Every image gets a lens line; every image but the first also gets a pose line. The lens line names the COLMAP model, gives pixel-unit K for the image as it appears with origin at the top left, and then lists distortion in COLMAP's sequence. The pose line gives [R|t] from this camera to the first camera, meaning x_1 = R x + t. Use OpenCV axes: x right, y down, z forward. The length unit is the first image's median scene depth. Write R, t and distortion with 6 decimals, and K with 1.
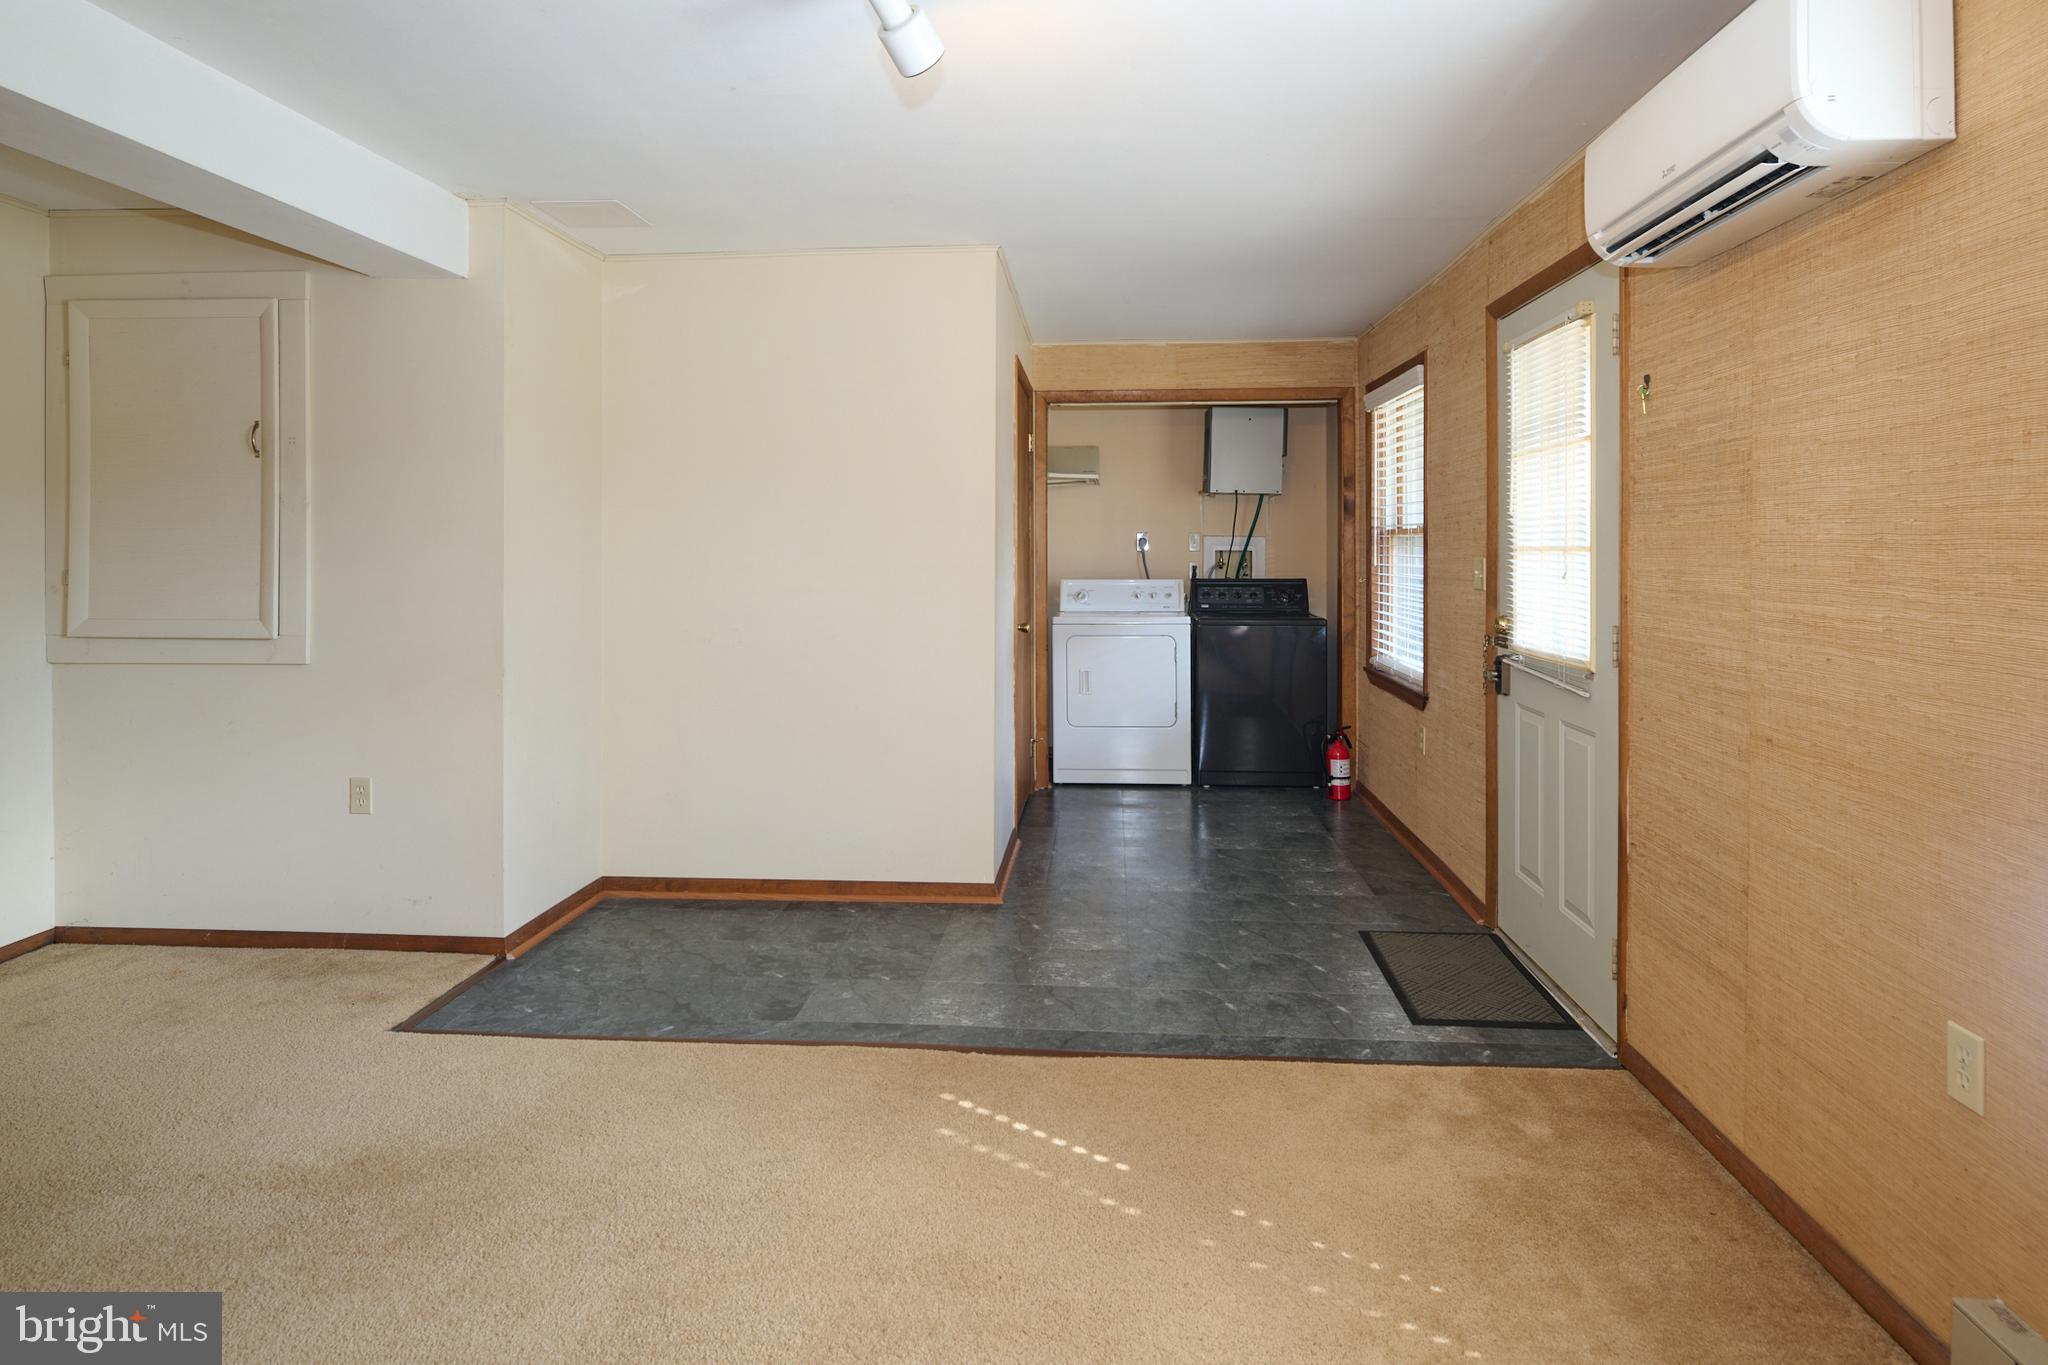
lens RADIAL K [[1113.3, 0, 1033.1], [0, 1113.3, 537.8], [0, 0, 1]] dist [-0.000626, -0.005592]
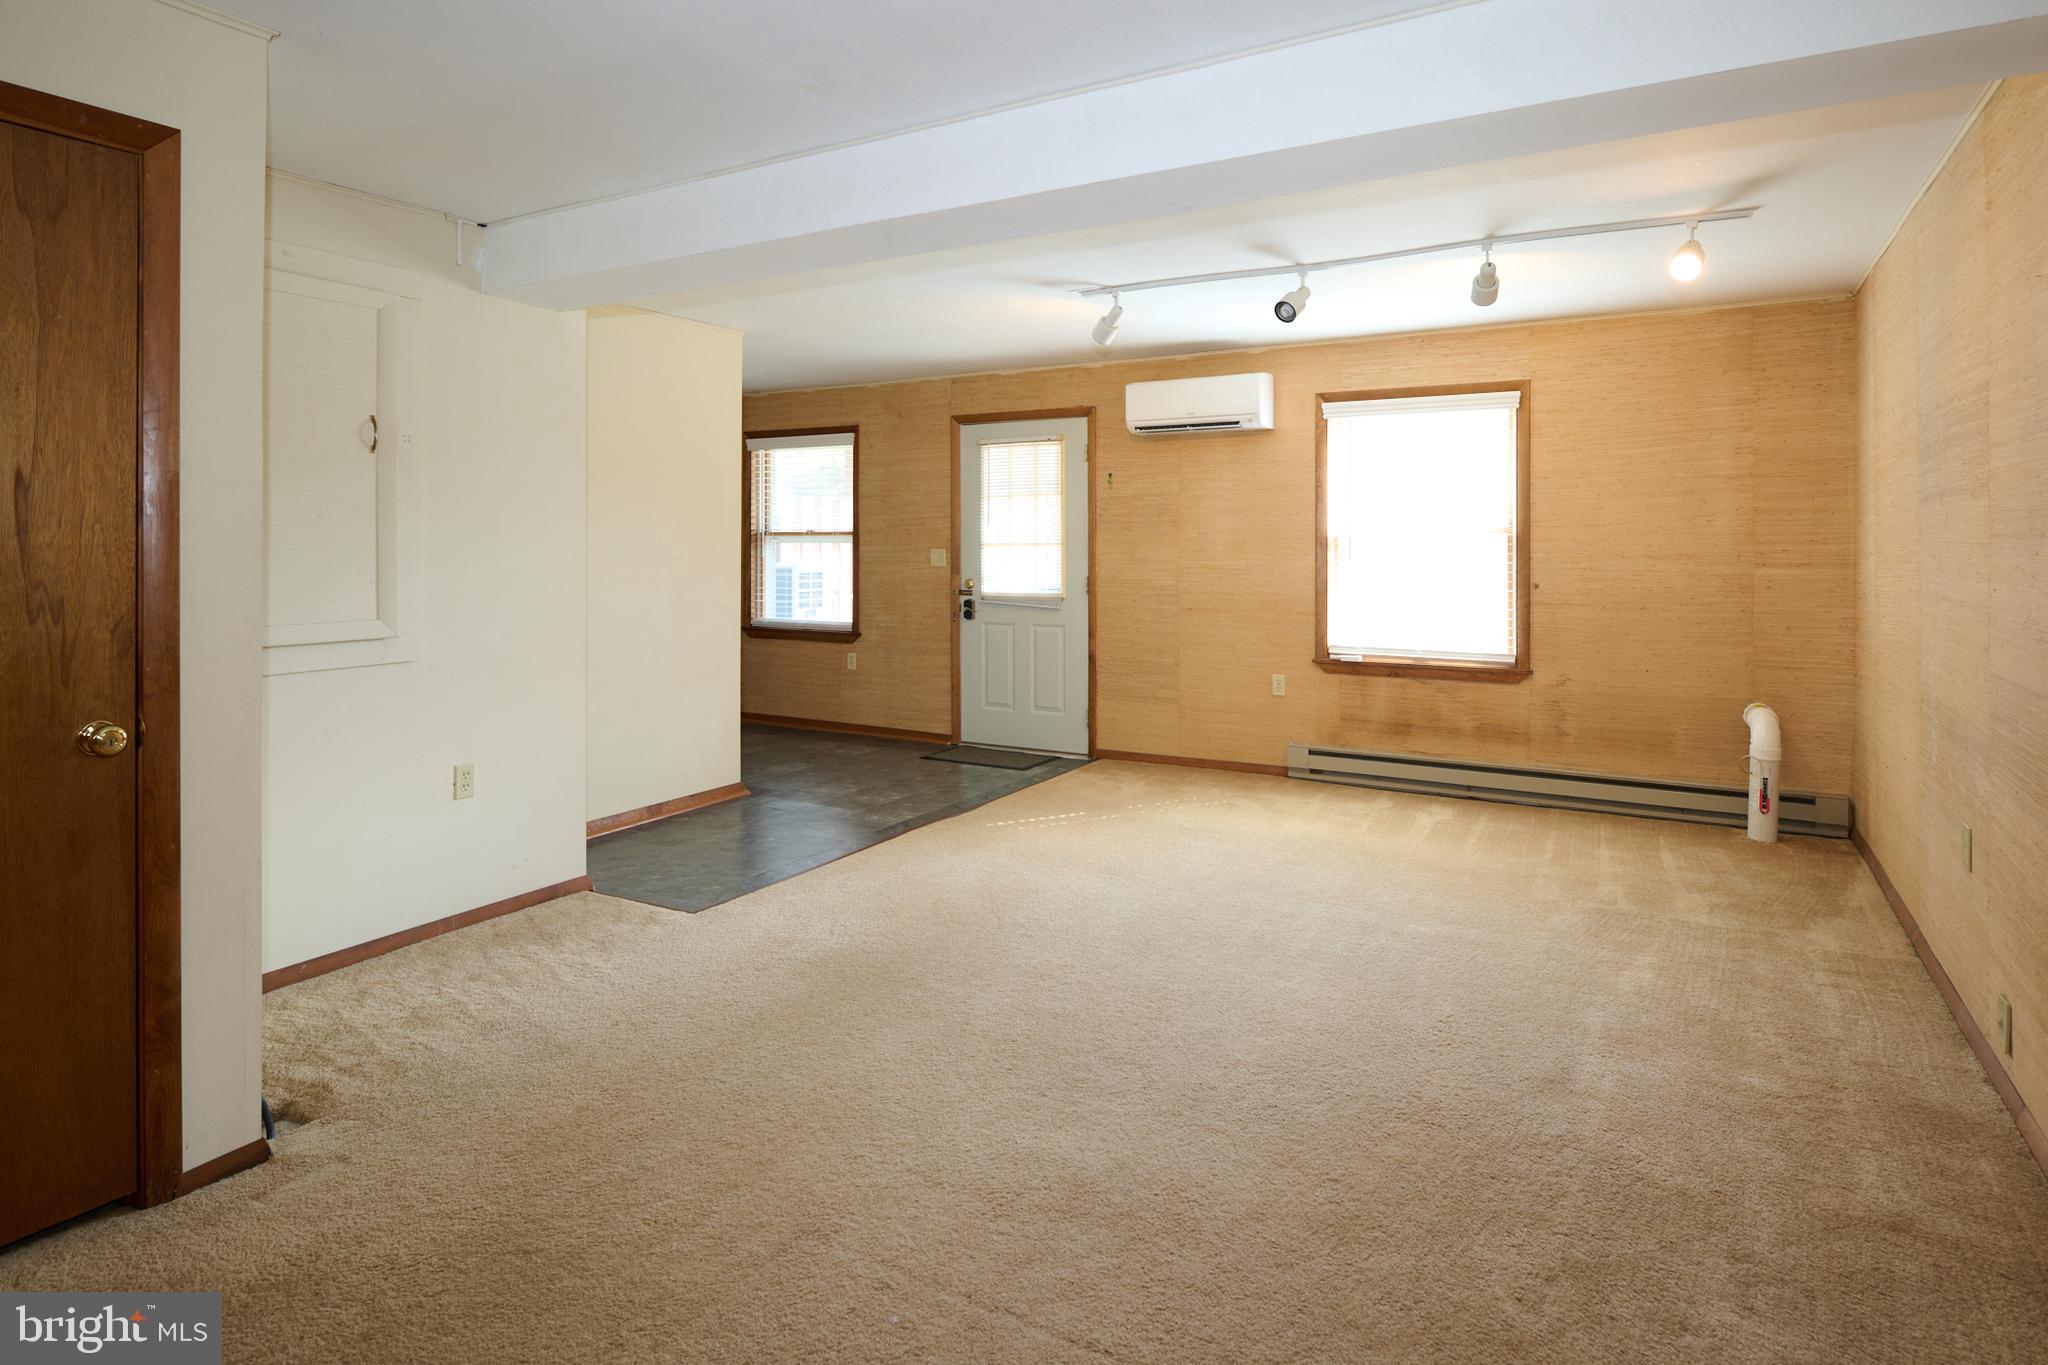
lens RADIAL K [[1113.3, 0, 1033.1], [0, 1113.3, 537.8], [0, 0, 1]] dist [-0.000626, -0.005592]
pose [[0.440304, 0.003312, 0.897843, -0.784403], [-0.003823, 0.999991, -0.001814, 0.000955], [-0.897841, -0.002634, 0.440313, 0.031311]]
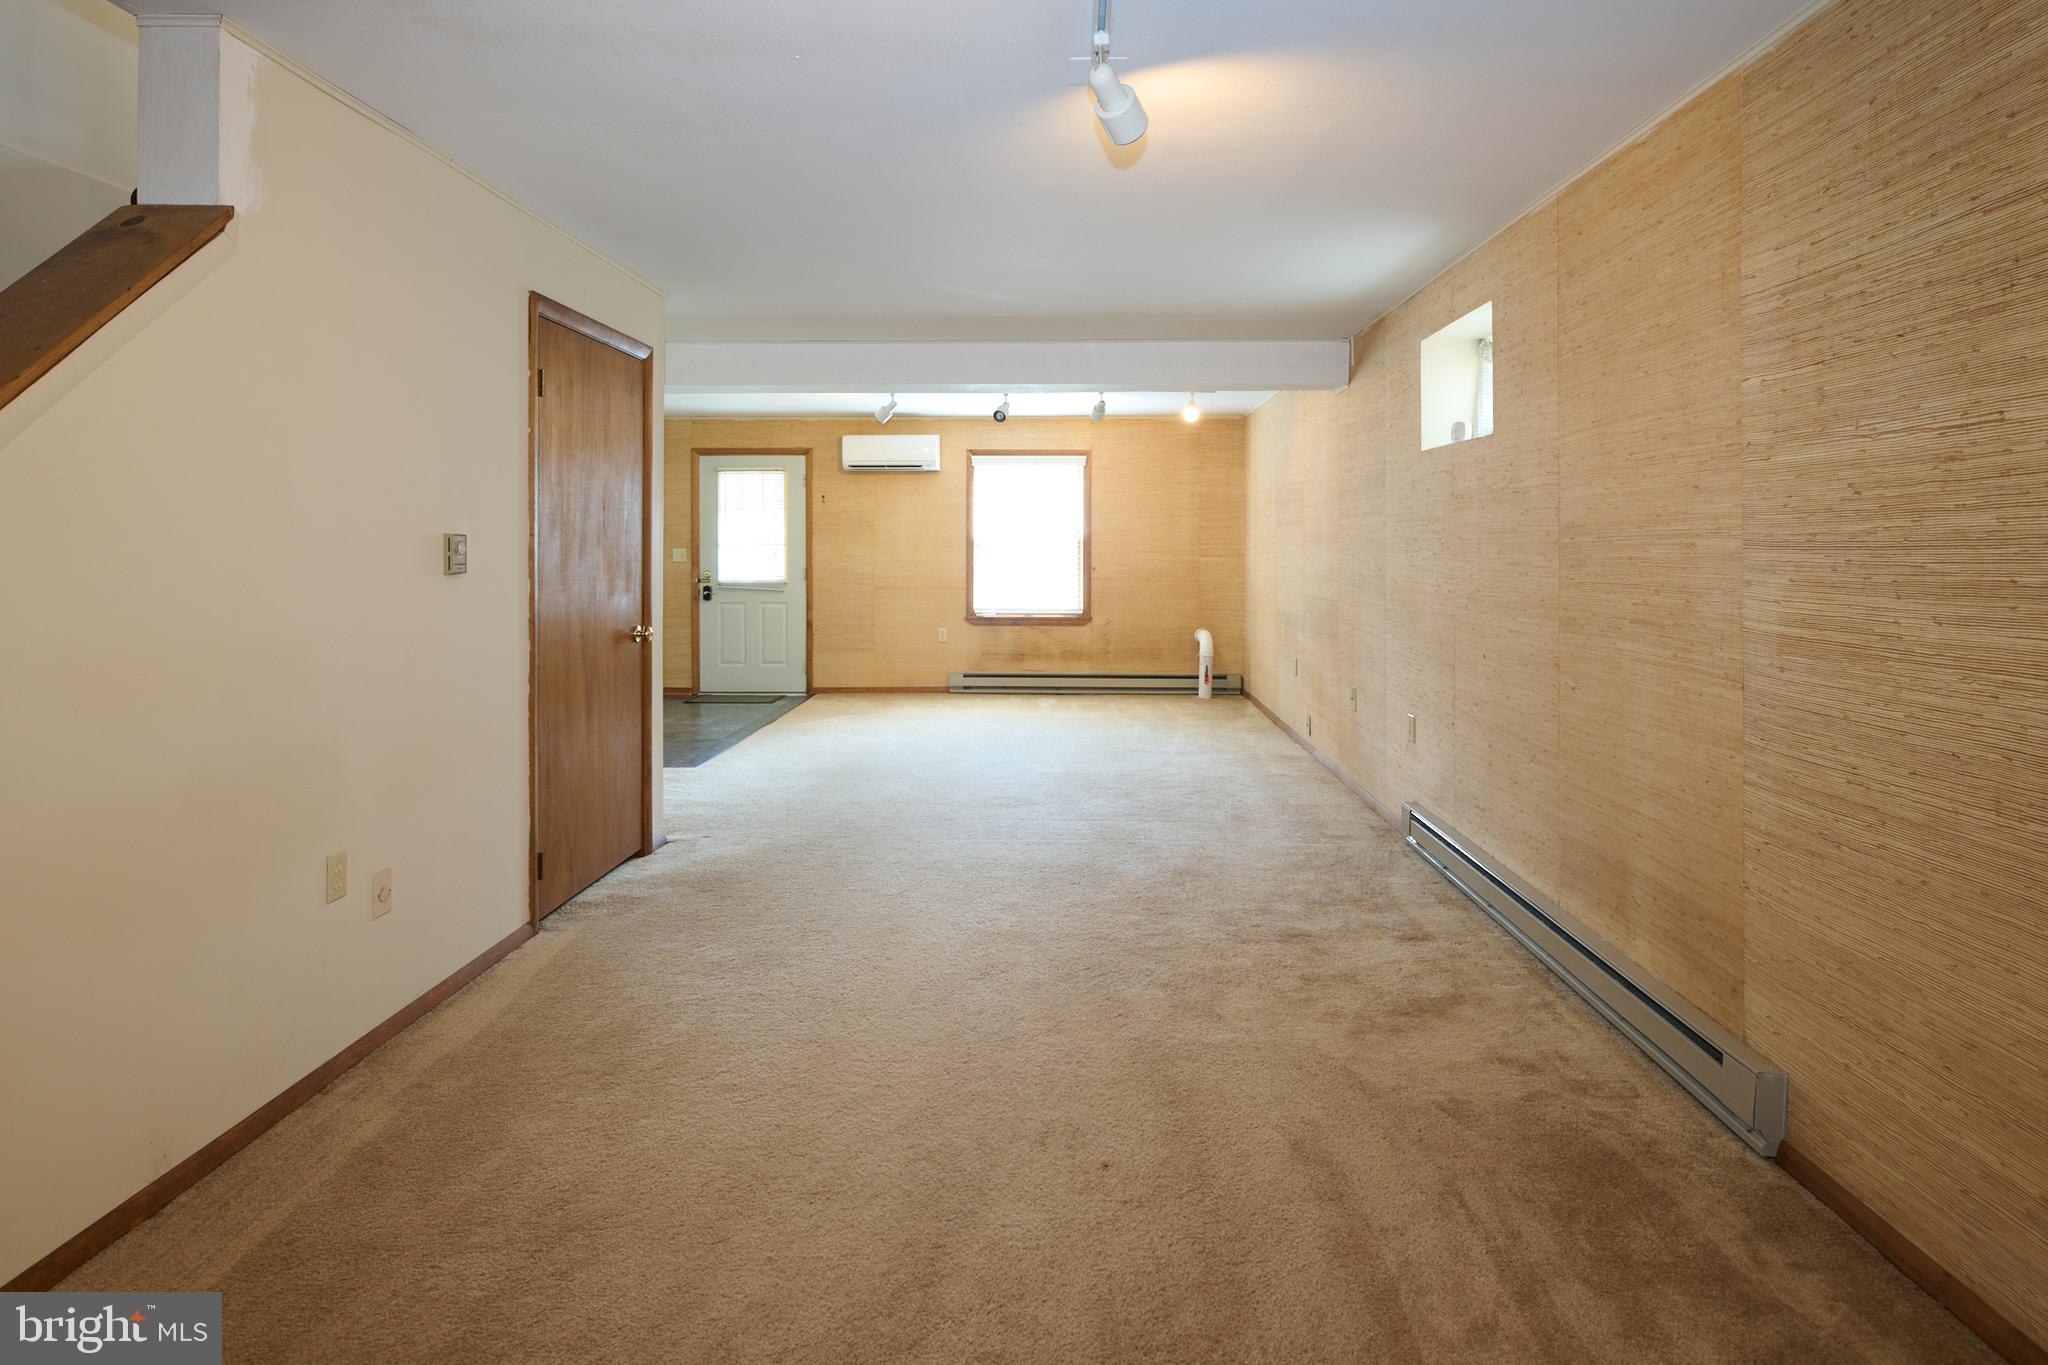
lens RADIAL K [[1113.3, 0, 1033.1], [0, 1113.3, 537.8], [0, 0, 1]] dist [-0.000626, -0.005592]
pose [[-0.050334, 0.013056, 0.998647, -1.370046], [-0.005312, 0.999897, -0.013340, 0.015039], [-0.998718, -0.005977, -0.050259, 0.231285]]
